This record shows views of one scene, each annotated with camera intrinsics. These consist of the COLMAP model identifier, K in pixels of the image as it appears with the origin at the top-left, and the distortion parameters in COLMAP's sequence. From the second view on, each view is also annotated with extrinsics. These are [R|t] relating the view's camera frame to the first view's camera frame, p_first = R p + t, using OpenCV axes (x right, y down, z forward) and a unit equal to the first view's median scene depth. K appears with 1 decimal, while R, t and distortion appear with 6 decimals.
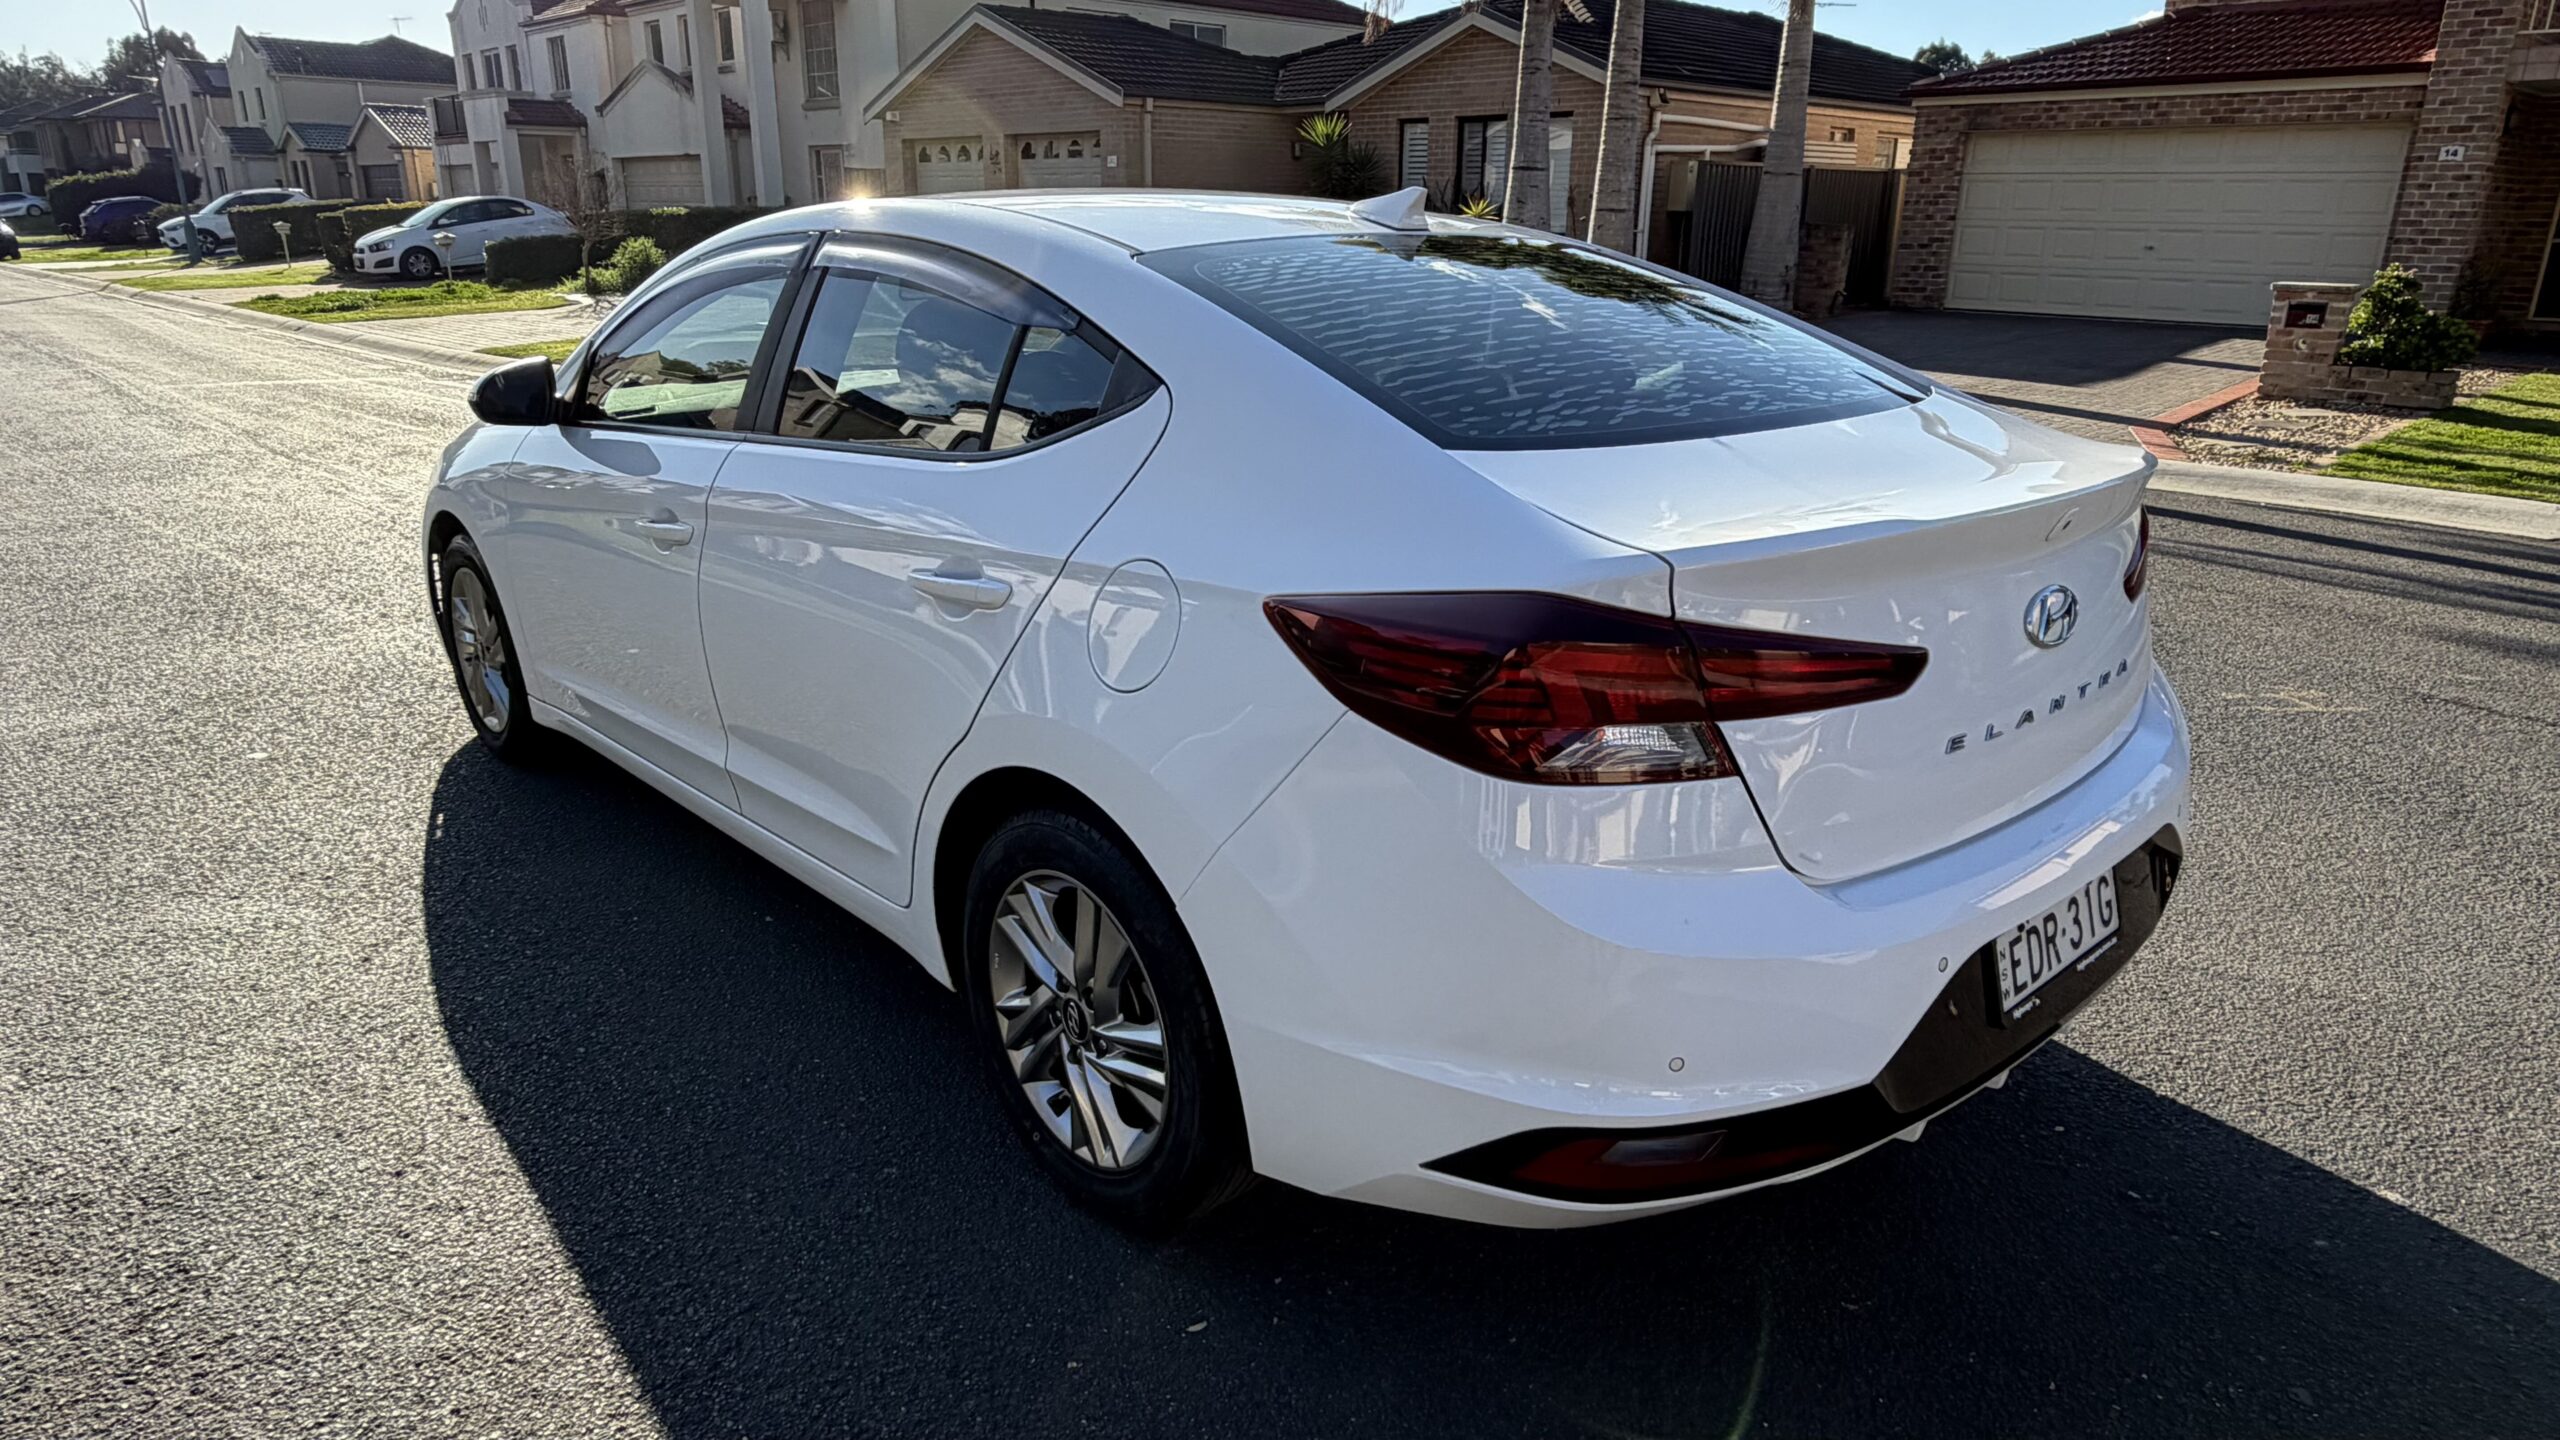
lens RADIAL K [[1546.1, 0, 1280.0], [0, 1546.1, 720.0], [0, 0, 1]] dist [-0.000707, 0.001914]
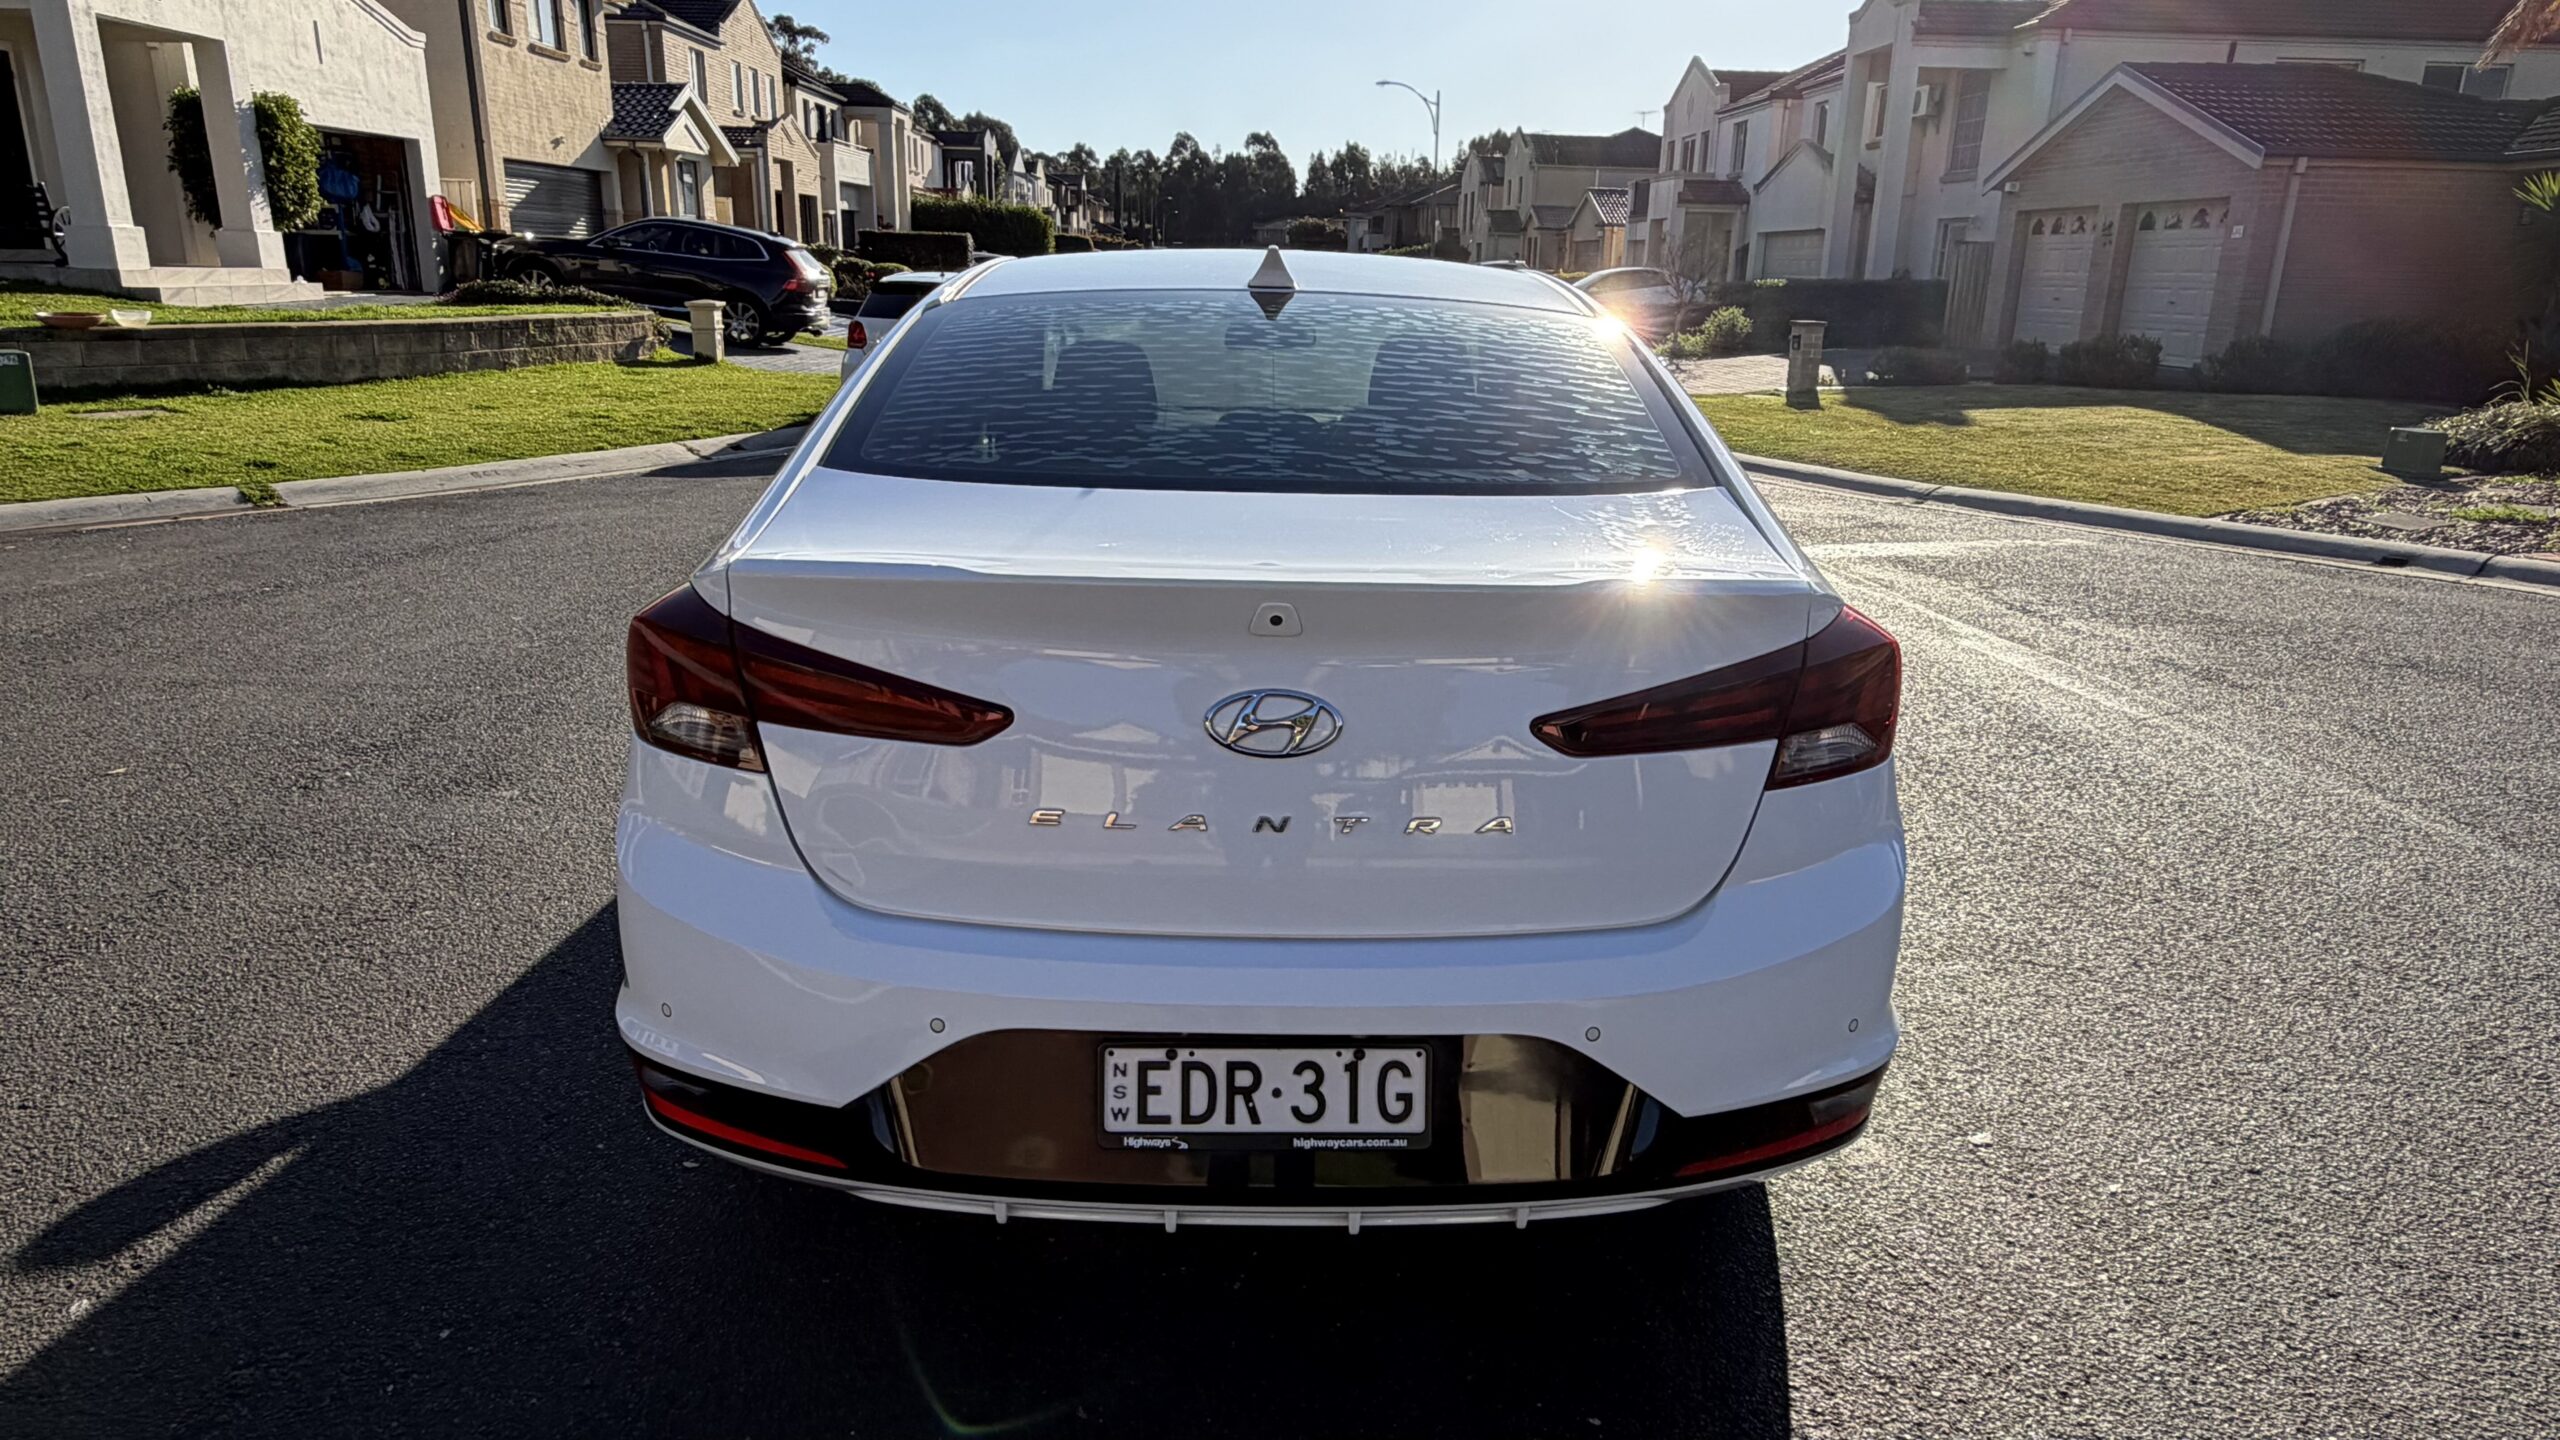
lens RADIAL K [[1546.1, 0, 1280.0], [0, 1546.1, 720.0], [0, 0, 1]] dist [-0.000707, 0.001914]
pose [[0.750126, 0.192949, -0.632520, 0.063061], [-0.220238, 0.974776, 0.036167, -0.006041], [0.623543, 0.112175, 0.773699, 0.019365]]
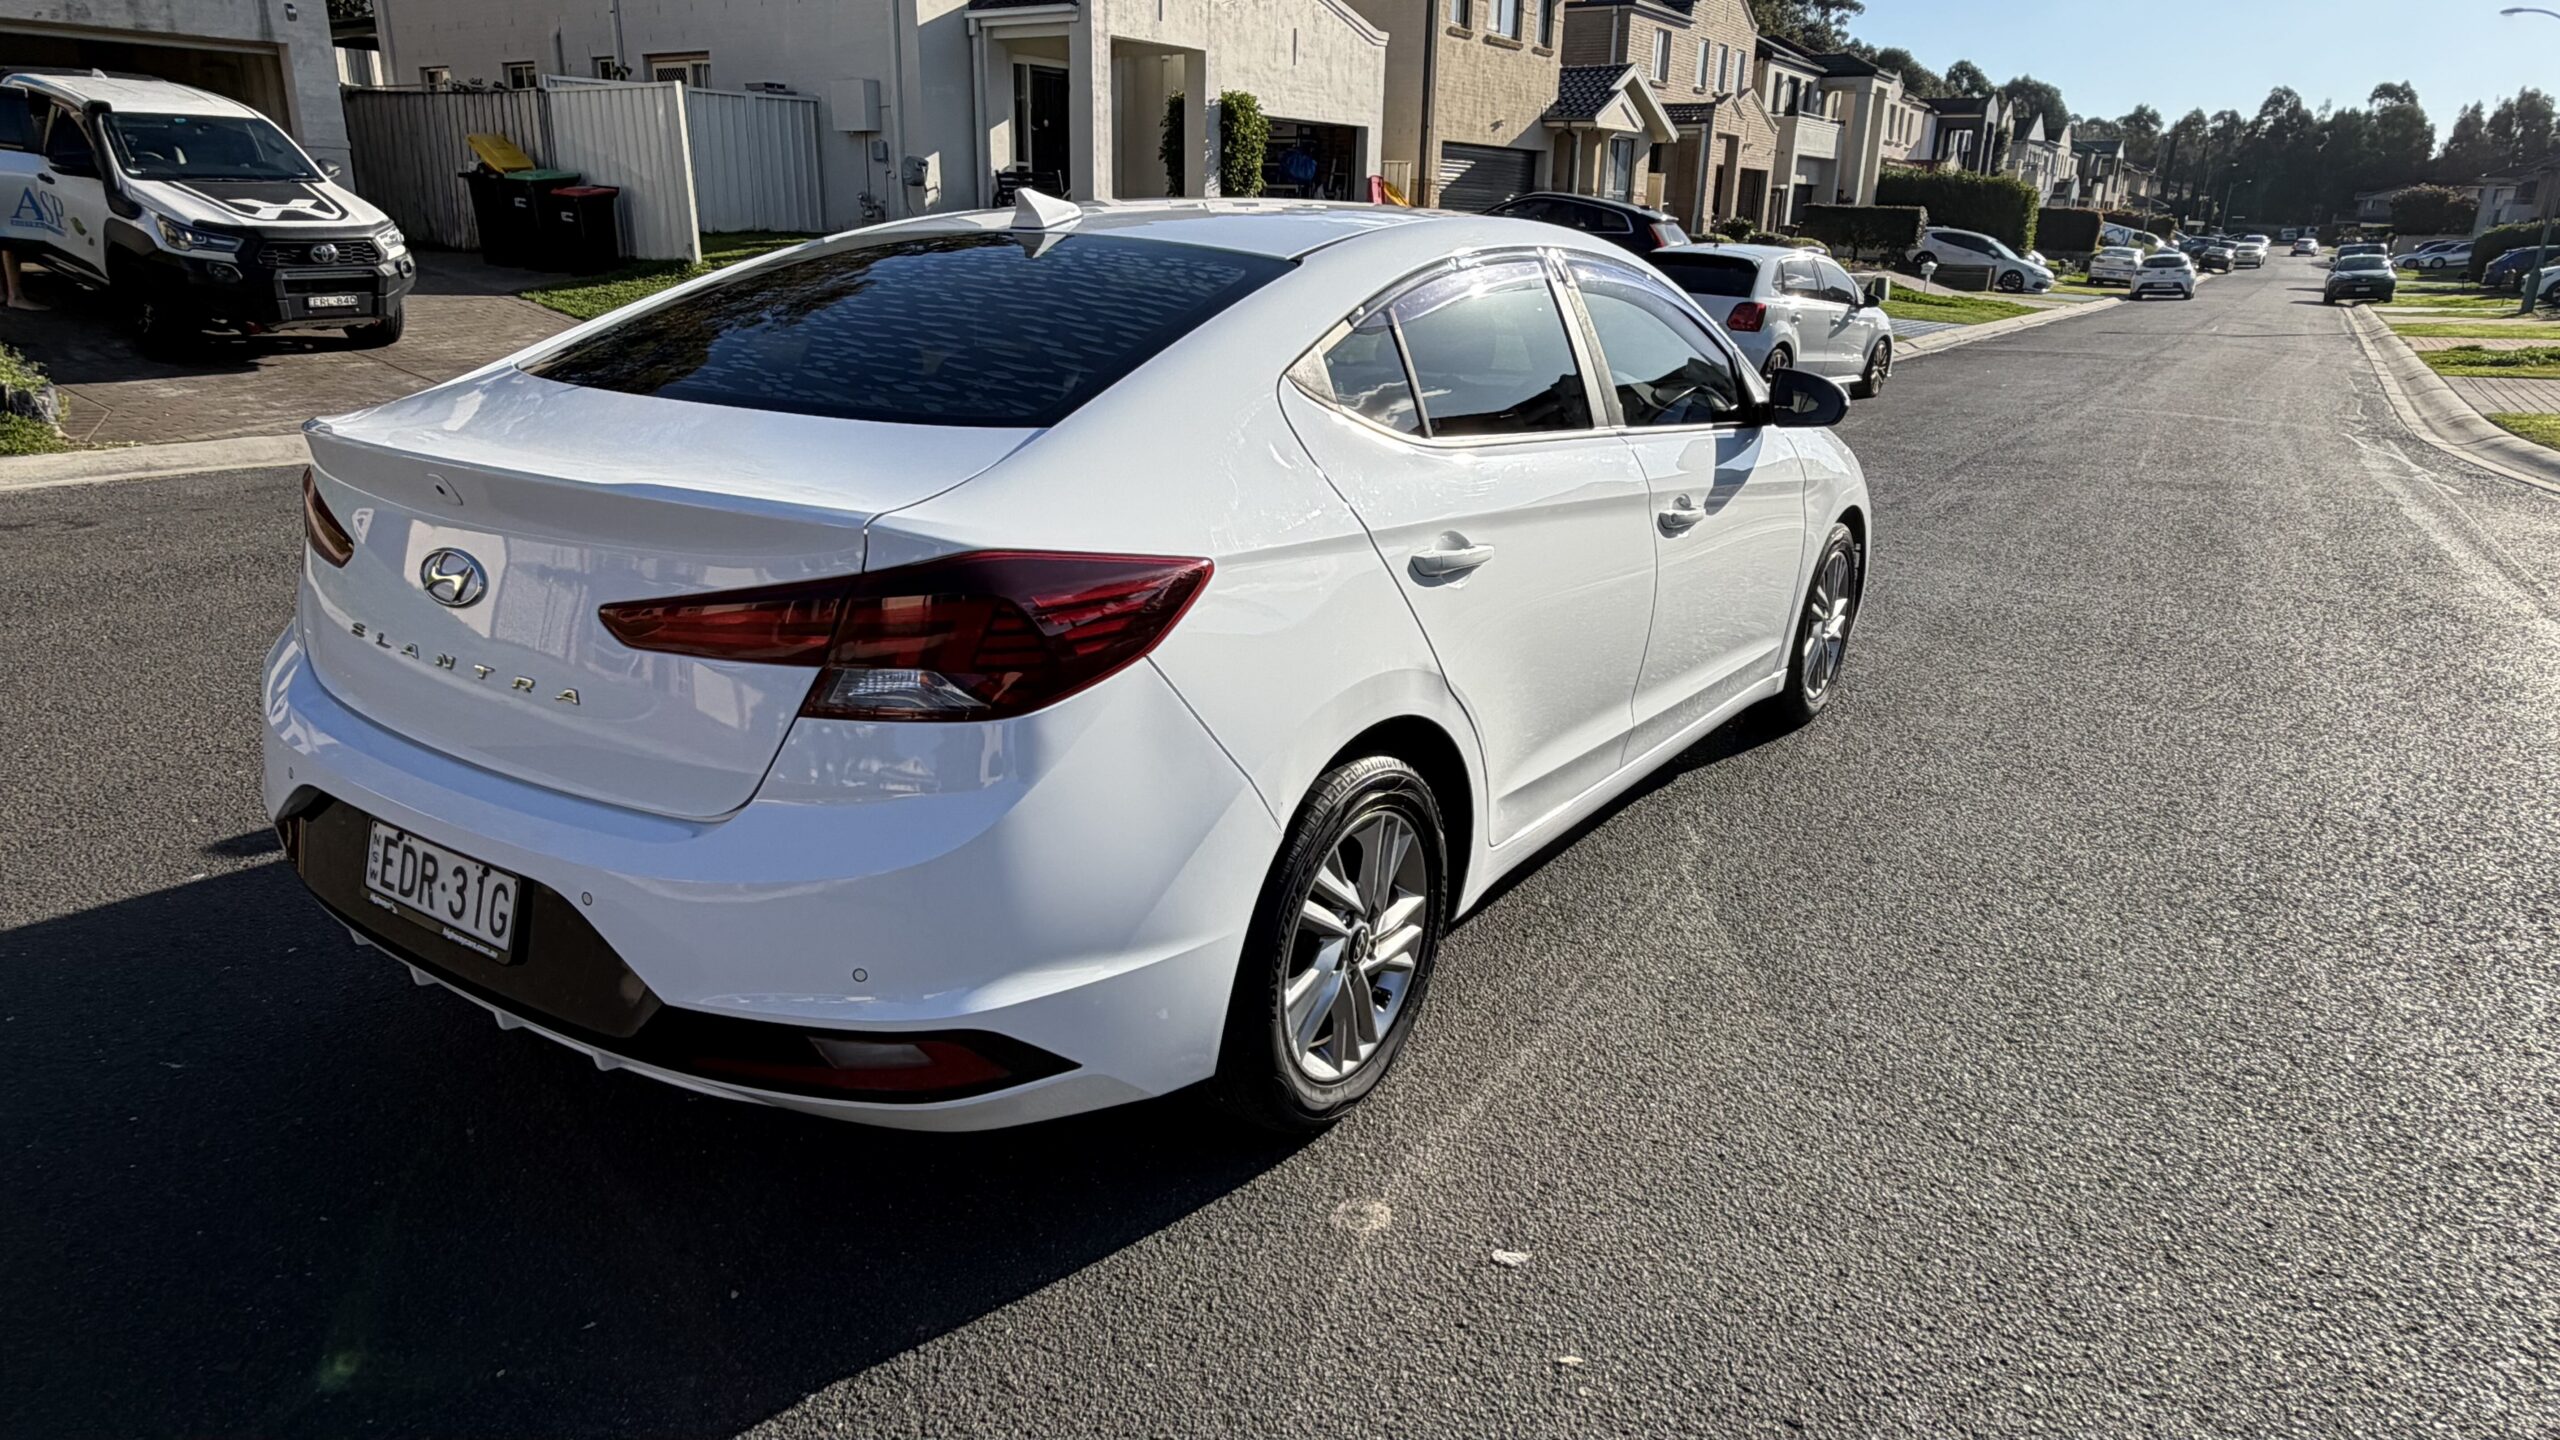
lens RADIAL K [[1546.1, 0, 1280.0], [0, 1546.1, 720.0], [0, 0, 1]] dist [-0.000707, 0.001914]
pose [[0.236260, 0.295215, -0.925759, 0.097297], [-0.322398, 0.922577, 0.211922, -0.022753], [0.916647, 0.248394, 0.313145, 0.072275]]
